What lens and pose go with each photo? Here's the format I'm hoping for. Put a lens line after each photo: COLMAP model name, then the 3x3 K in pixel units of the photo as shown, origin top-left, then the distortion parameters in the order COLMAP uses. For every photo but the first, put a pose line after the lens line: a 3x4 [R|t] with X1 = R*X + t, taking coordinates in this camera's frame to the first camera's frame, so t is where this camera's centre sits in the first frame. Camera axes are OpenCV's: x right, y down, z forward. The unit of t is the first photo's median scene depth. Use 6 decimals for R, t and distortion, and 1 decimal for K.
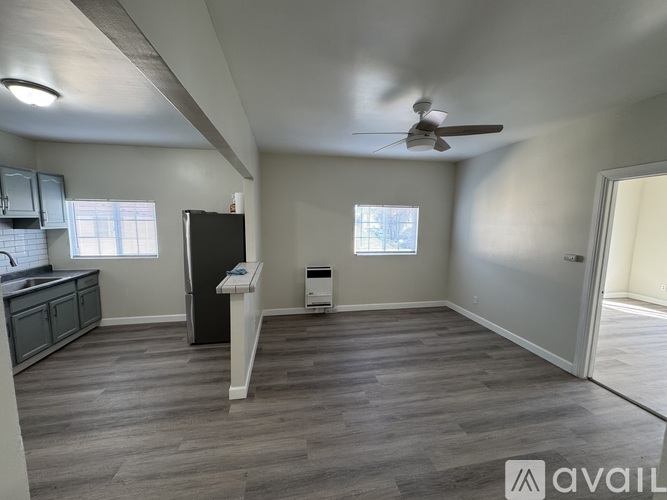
lens RADIAL K [[264.9, 0, 334.0], [0, 264.9, 249.5], [0, 0, 1]] dist [-0.002625, -0.000033]
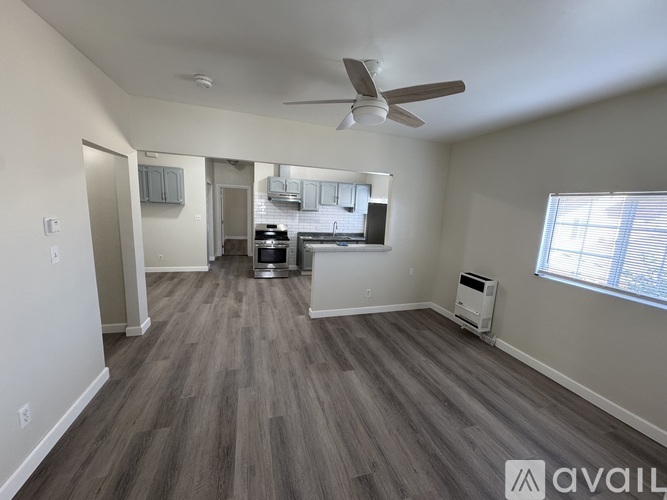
lens RADIAL K [[264.9, 0, 332.6], [0, 264.9, 248.8], [0, 0, 1]] dist [-0.002625, -0.000033]
pose [[0.124421, 0.159115, -0.979389, 0.840729], [-0.162685, 0.976972, 0.138055, -0.064610], [0.978802, 0.142155, 0.147441, 0.590467]]
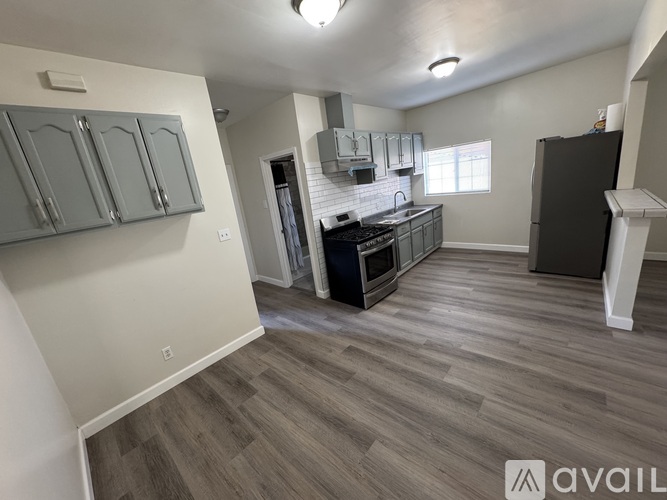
lens RADIAL K [[264.9, 0, 333.1], [0, 264.9, 249.6], [0, 0, 1]] dist [-0.002625, -0.000033]
pose [[0.599157, 0.115655, -0.792234, -0.182017], [0.053220, 0.981570, 0.183545, 0.034114], [0.798861, -0.152135, 0.581959, -0.251416]]
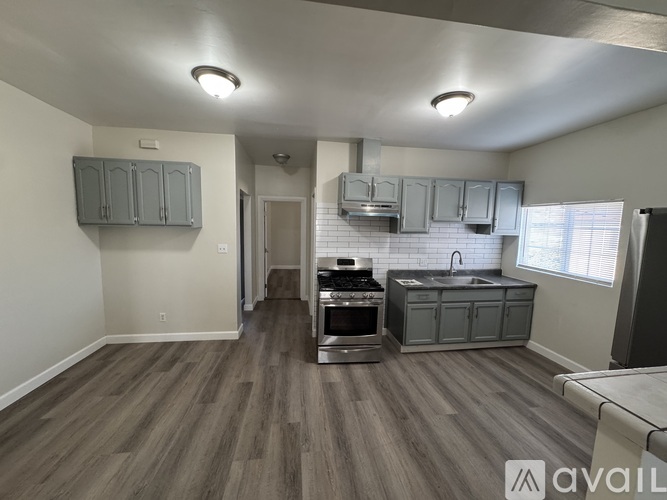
lens RADIAL K [[264.9, 0, 332.8], [0, 264.9, 248.6], [0, 0, 1]] dist [-0.002625, -0.000033]
pose [[-0.038988, 0.092175, -0.994979, -0.007597], [-0.136577, 0.985900, 0.096685, -0.037917], [0.989862, 0.139661, -0.025849, 0.396631]]
